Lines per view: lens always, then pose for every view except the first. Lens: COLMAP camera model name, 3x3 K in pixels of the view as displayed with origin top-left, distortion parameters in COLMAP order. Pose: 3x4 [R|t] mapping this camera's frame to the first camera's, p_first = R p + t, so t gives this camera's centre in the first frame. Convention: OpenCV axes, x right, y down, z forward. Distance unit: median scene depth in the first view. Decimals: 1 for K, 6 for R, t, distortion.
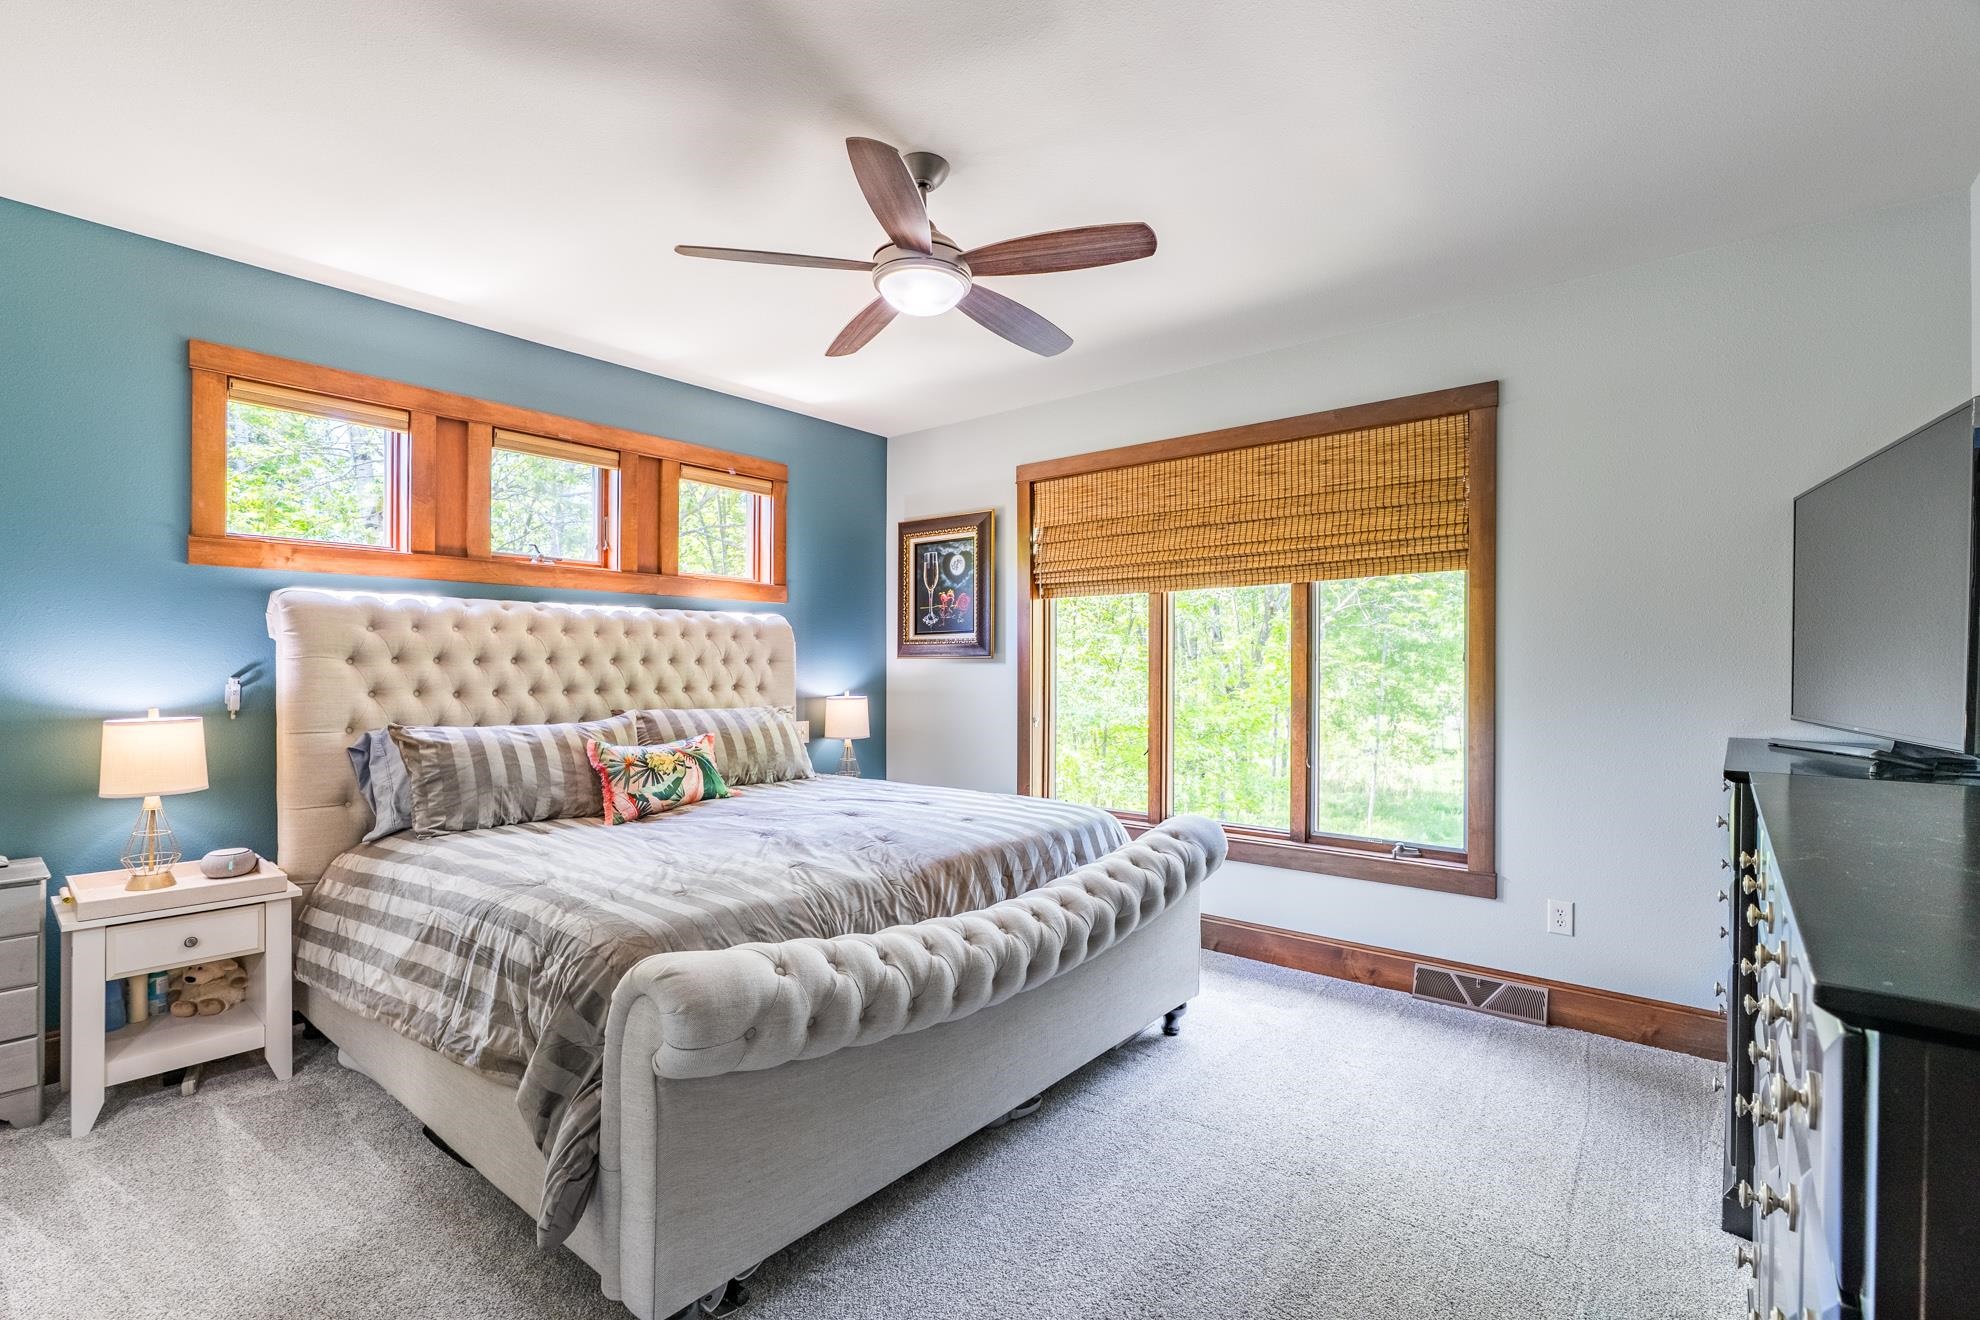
lens RADIAL K [[914.5, 0, 985.0], [0, 914.5, 662.6], [0, 0, 1]] dist [-0.009856, 0.002771]
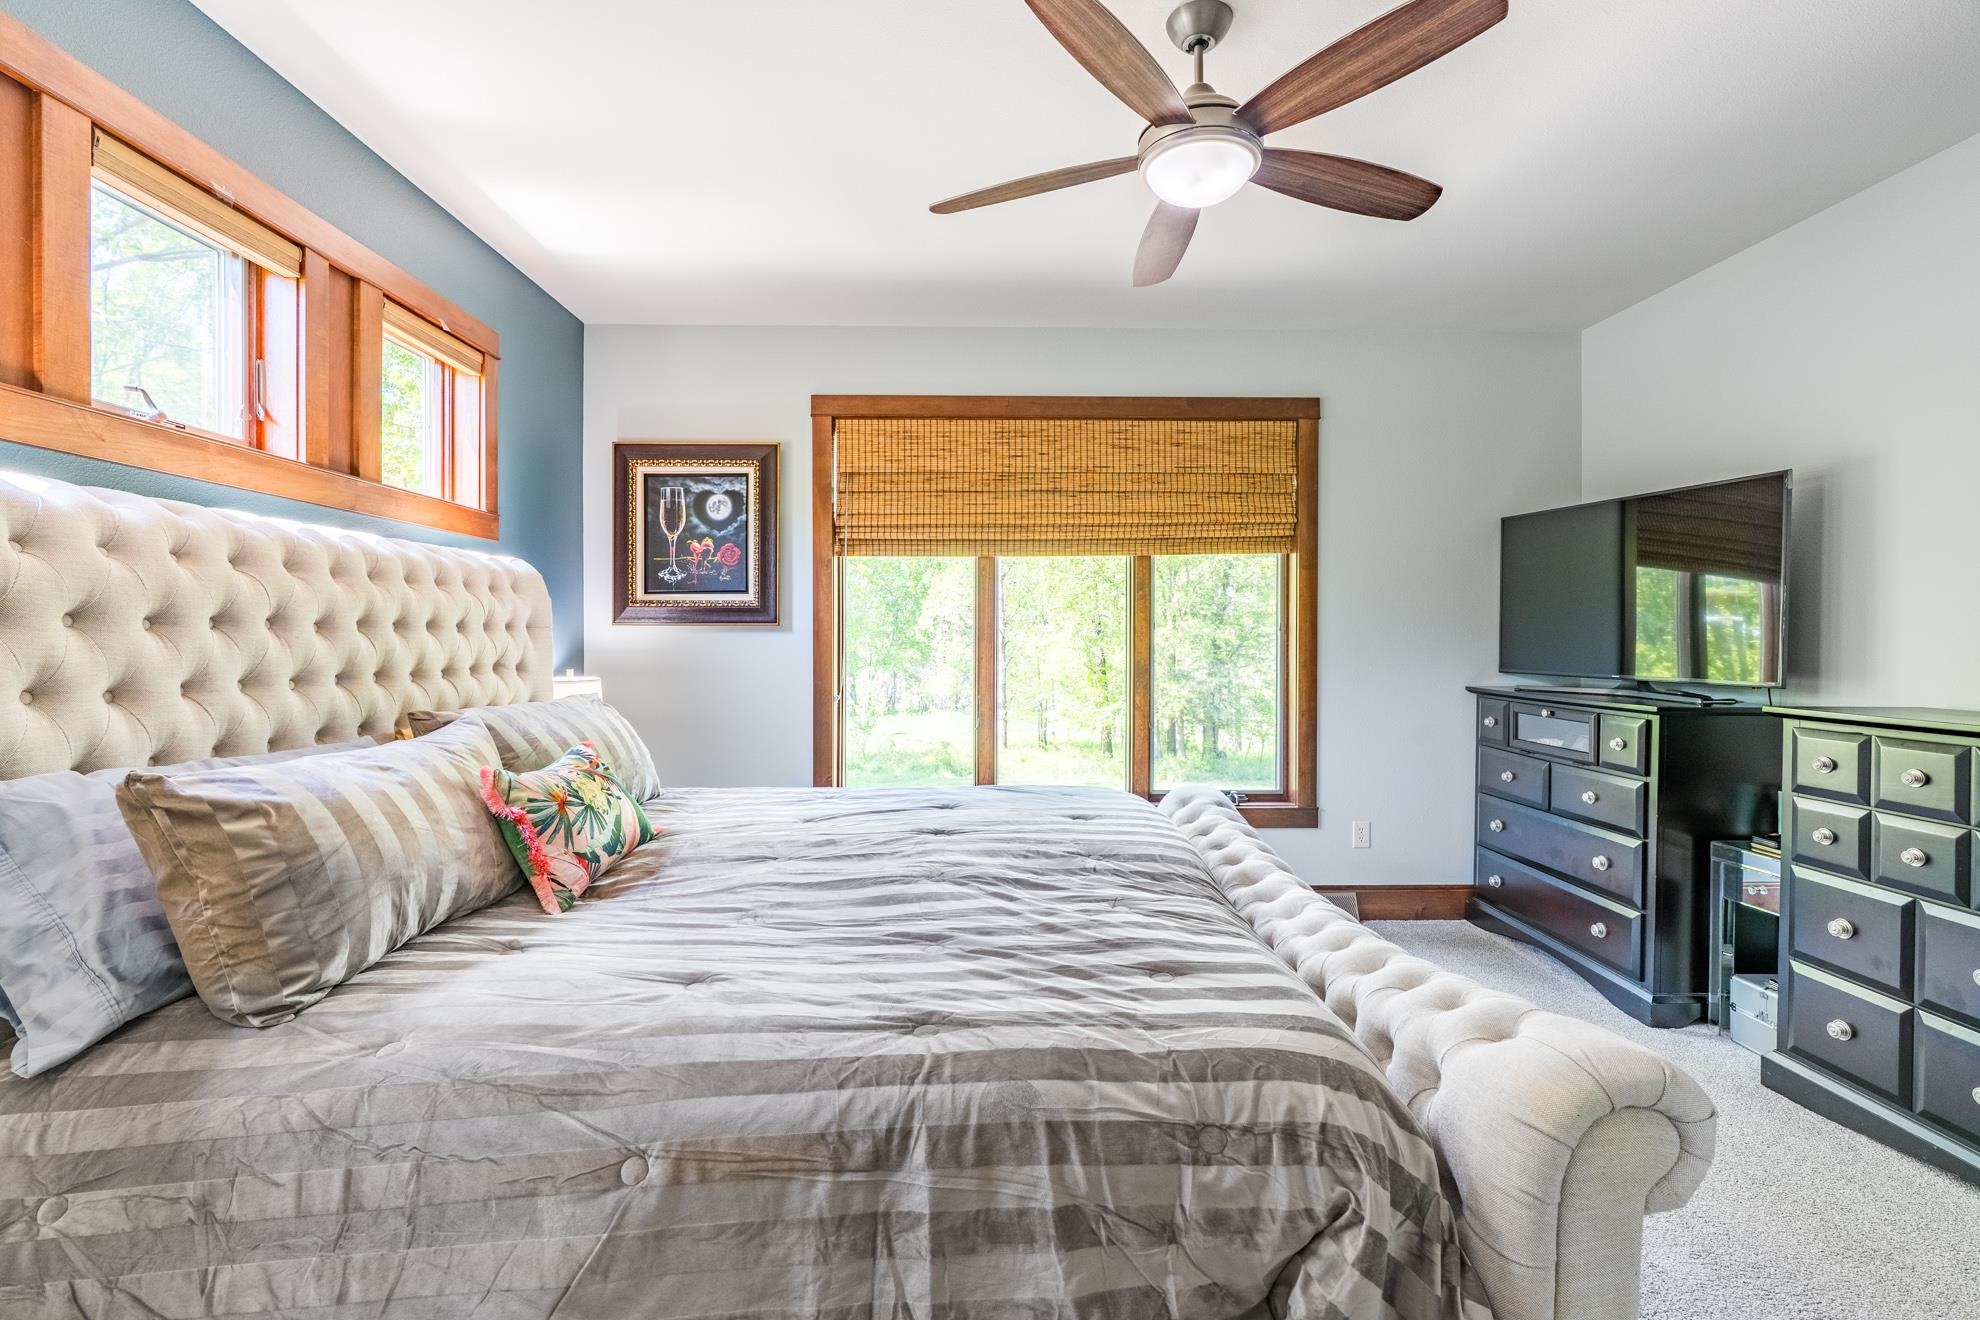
lens RADIAL K [[914.5, 0, 957.9], [0, 914.5, 644.7], [0, 0, 1]] dist [-0.009856, 0.002771]
pose [[0.749075, -0.005996, 0.662458, -0.464456], [-0.001829, 0.999937, 0.011119, 0.003189], [-0.662483, -0.009540, 0.749017, 0.318838]]
